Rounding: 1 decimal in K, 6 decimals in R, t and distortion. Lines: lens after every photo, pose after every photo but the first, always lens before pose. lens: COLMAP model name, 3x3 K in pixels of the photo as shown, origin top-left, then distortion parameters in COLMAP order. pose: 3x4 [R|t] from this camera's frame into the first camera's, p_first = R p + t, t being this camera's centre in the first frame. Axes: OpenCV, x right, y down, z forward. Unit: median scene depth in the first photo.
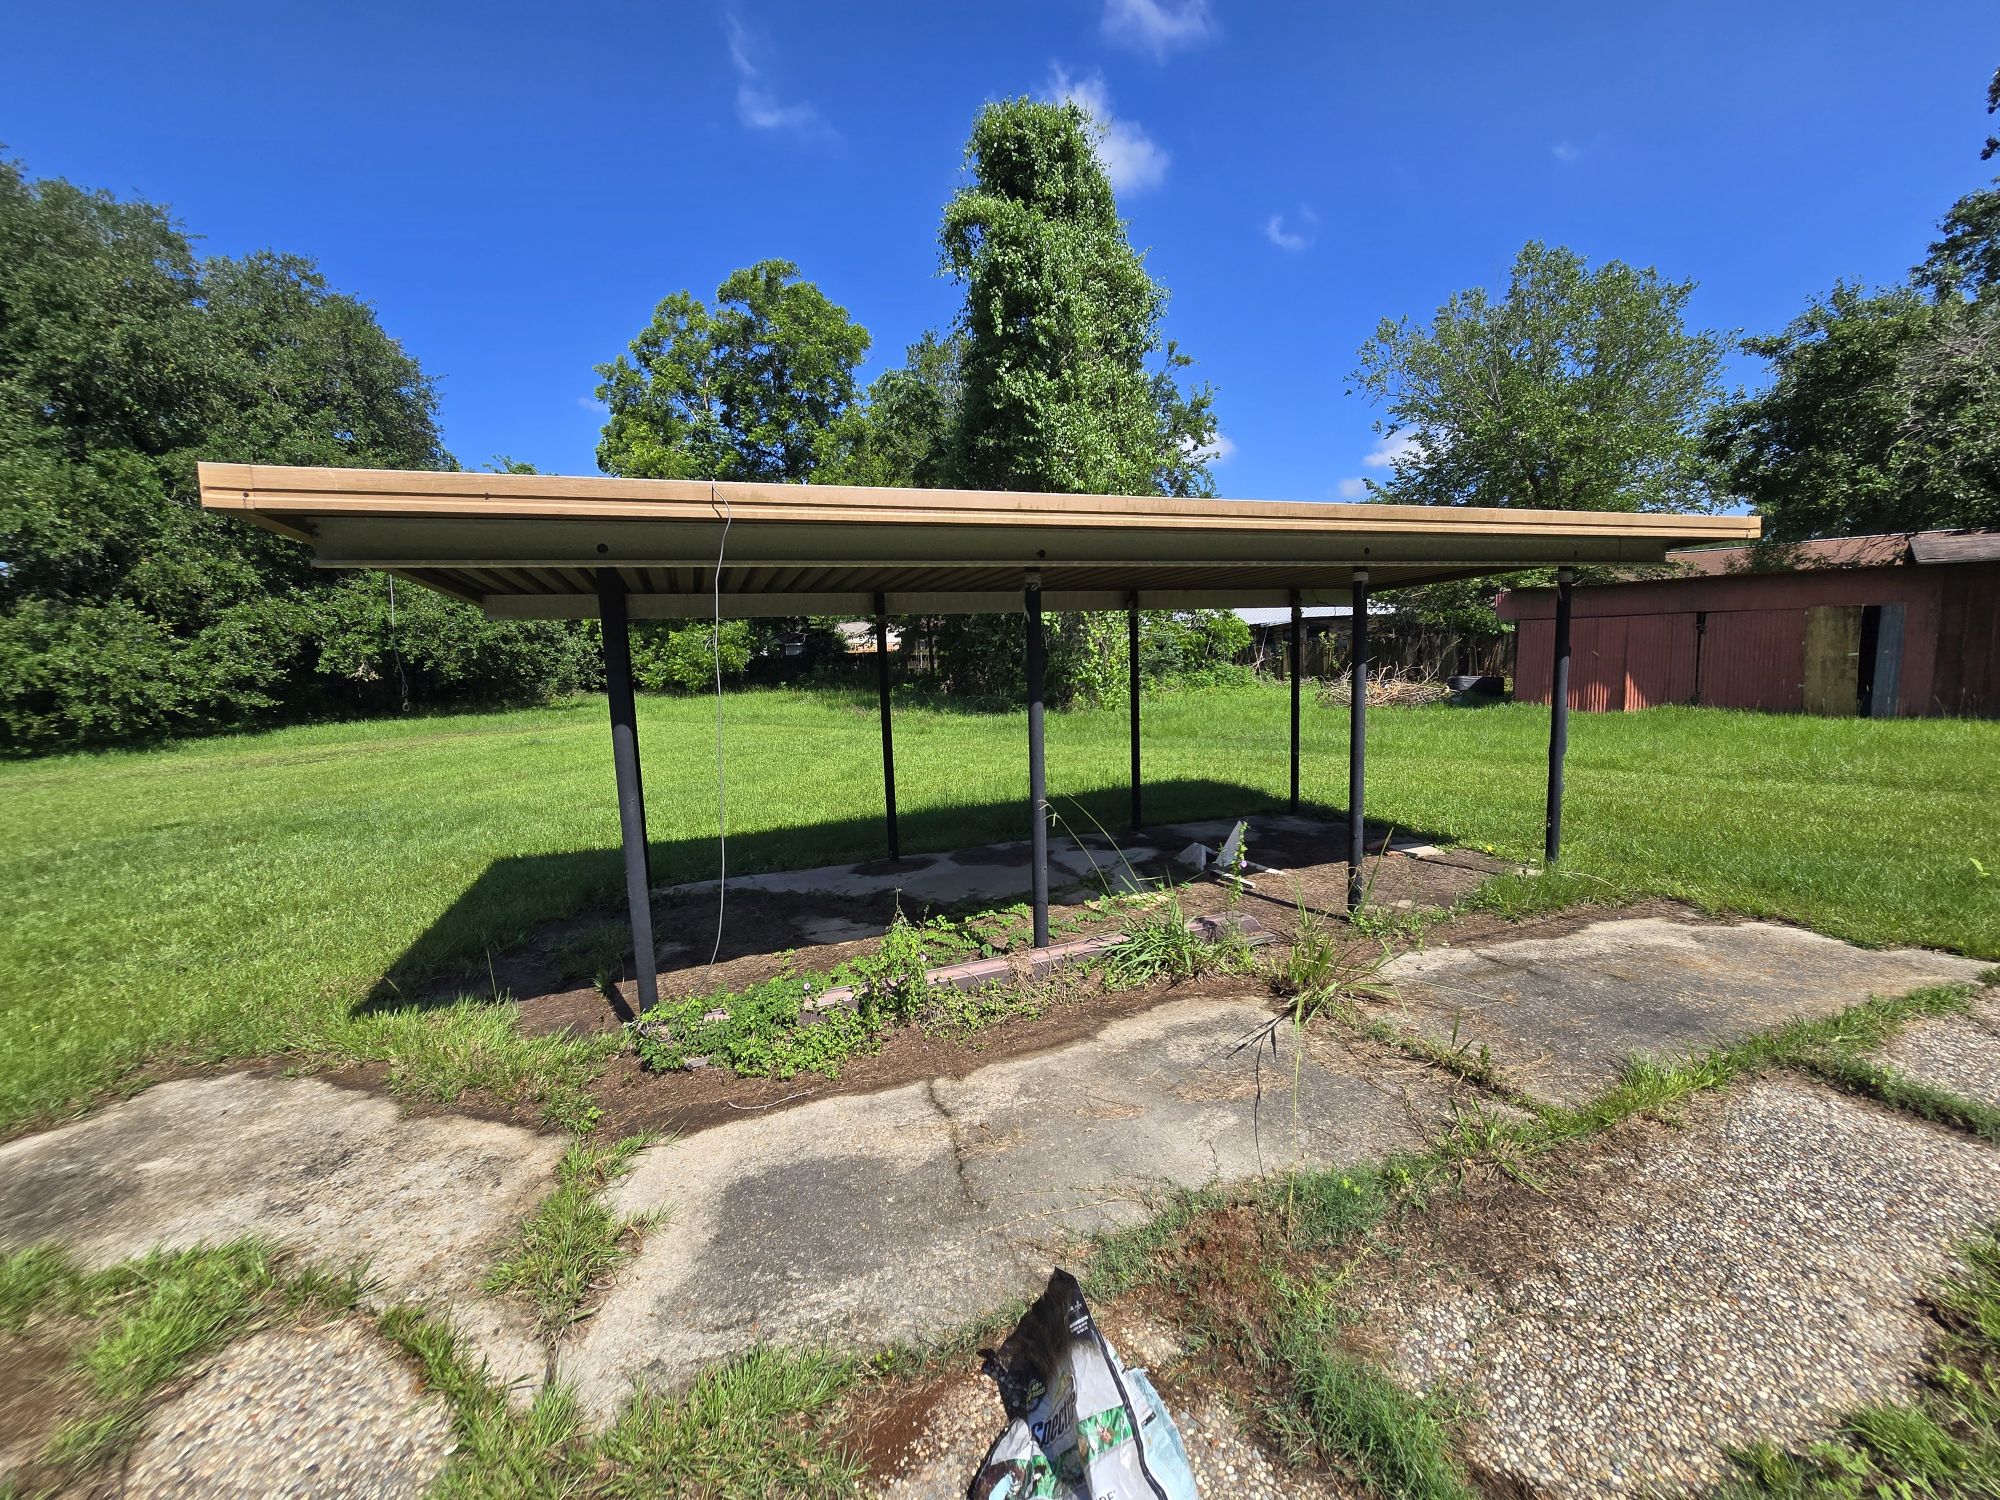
lens RADIAL K [[786.2, 0, 1000.0], [0, 786.2, 750.0], [0, 0, 1]] dist [-0.001103, -0.003776]
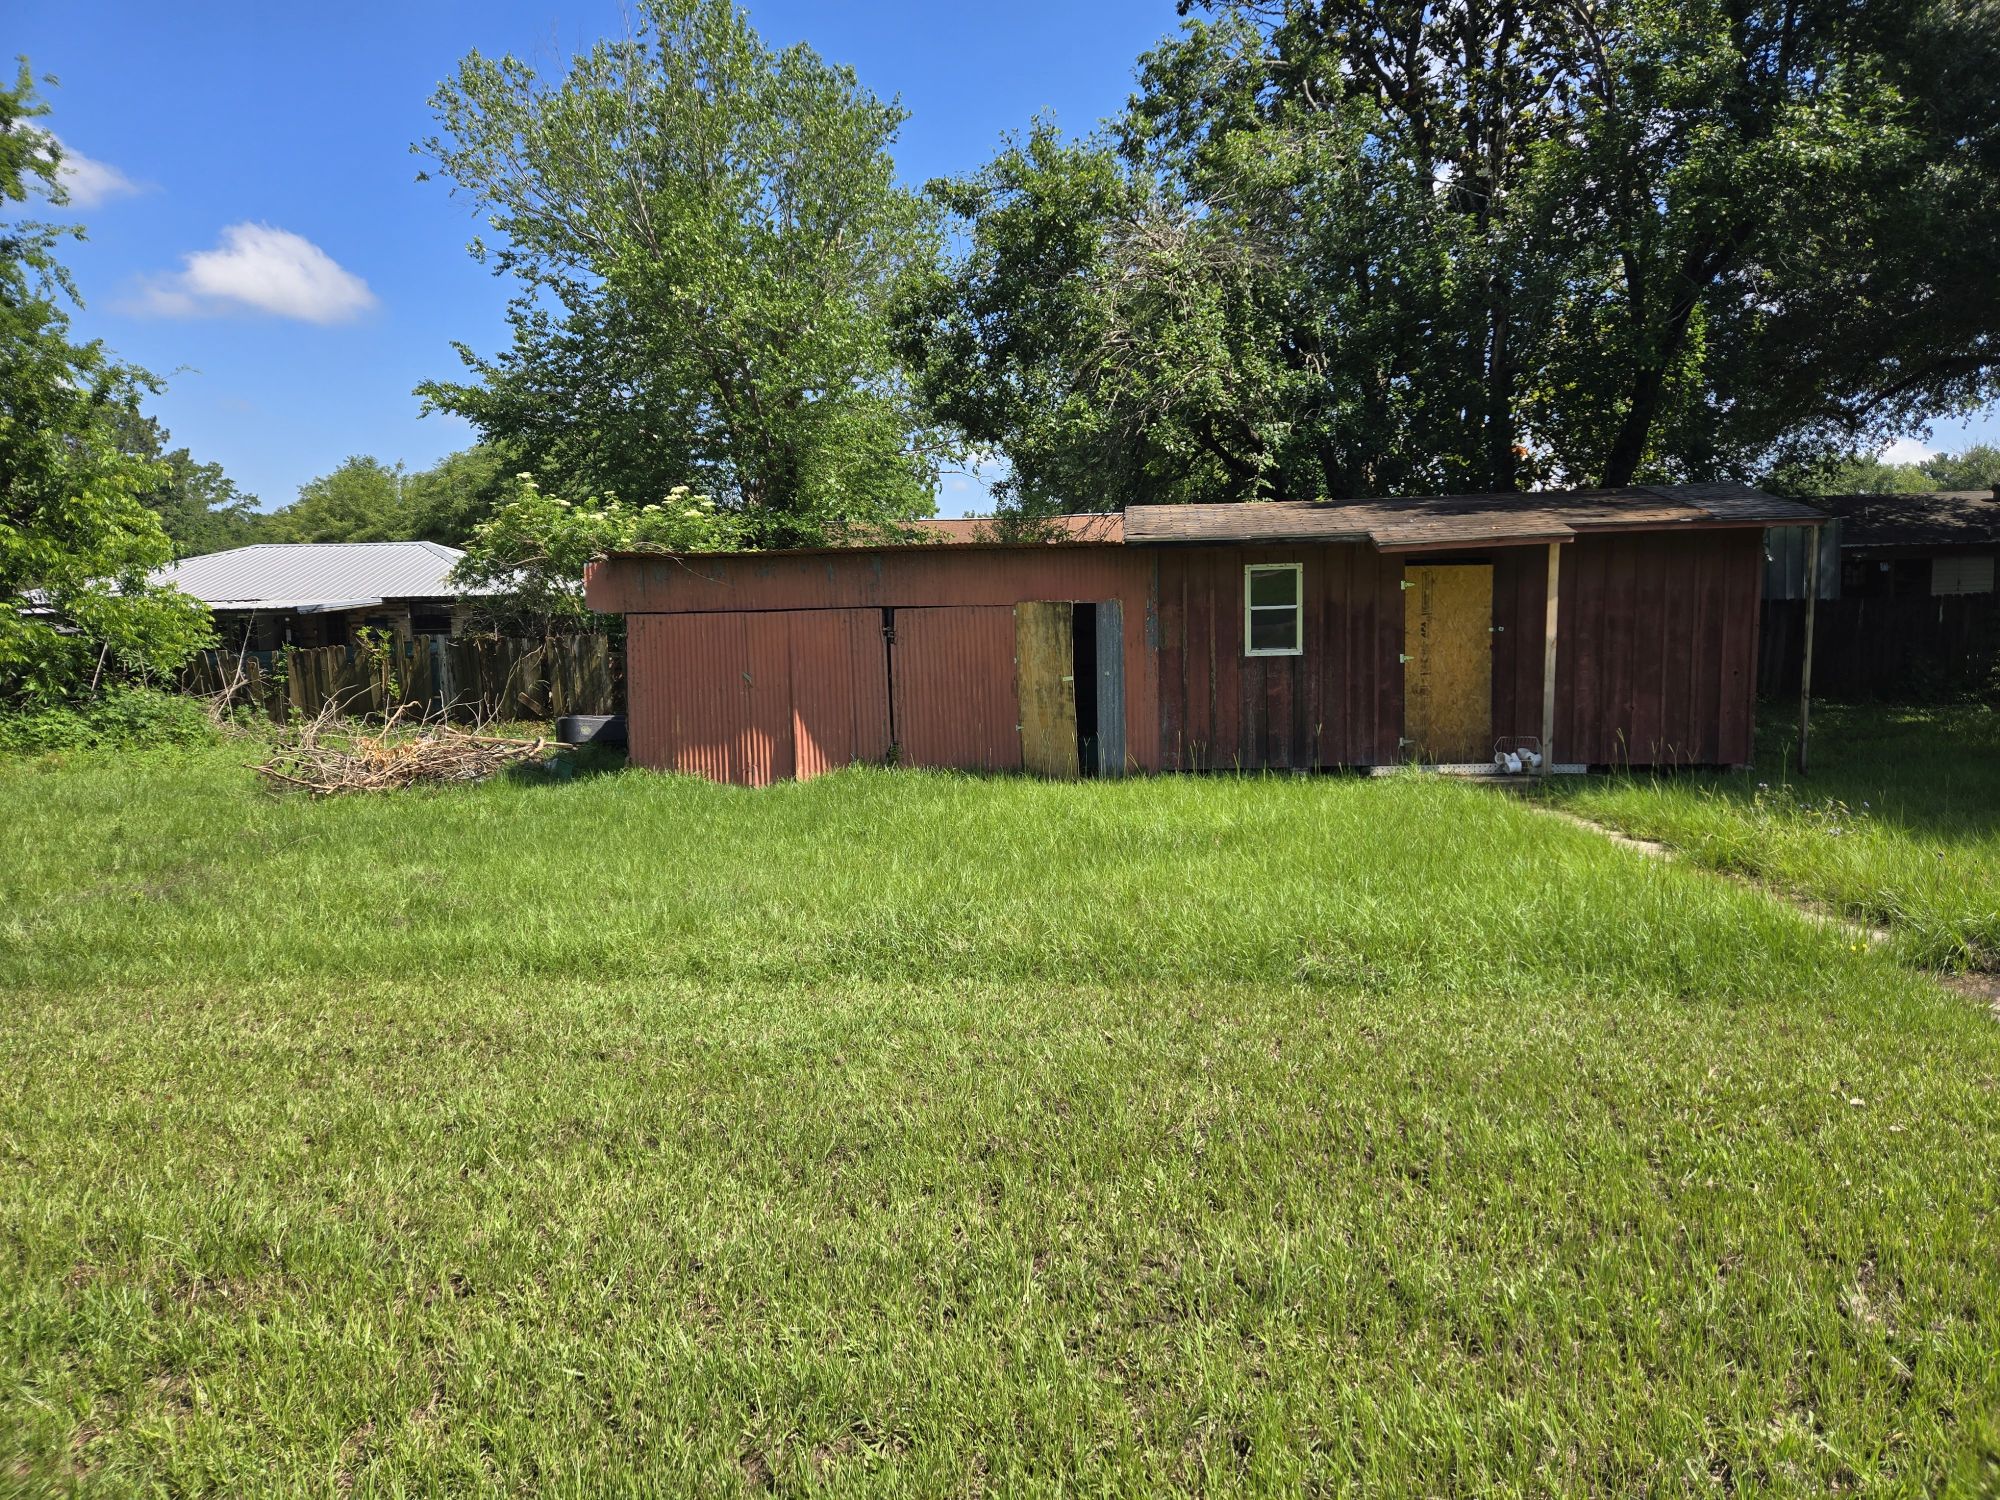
lens RADIAL K [[1343.9, 0, 1000.0], [0, 1343.9, 750.0], [0, 0, 1]] dist [0.004083, 0.000335]
pose [[0.763635, -0.042506, 0.644248, 0.287782], [0.077397, 0.996662, -0.025982, -0.034187], [-0.640993, 0.069704, 0.764375, 0.172189]]
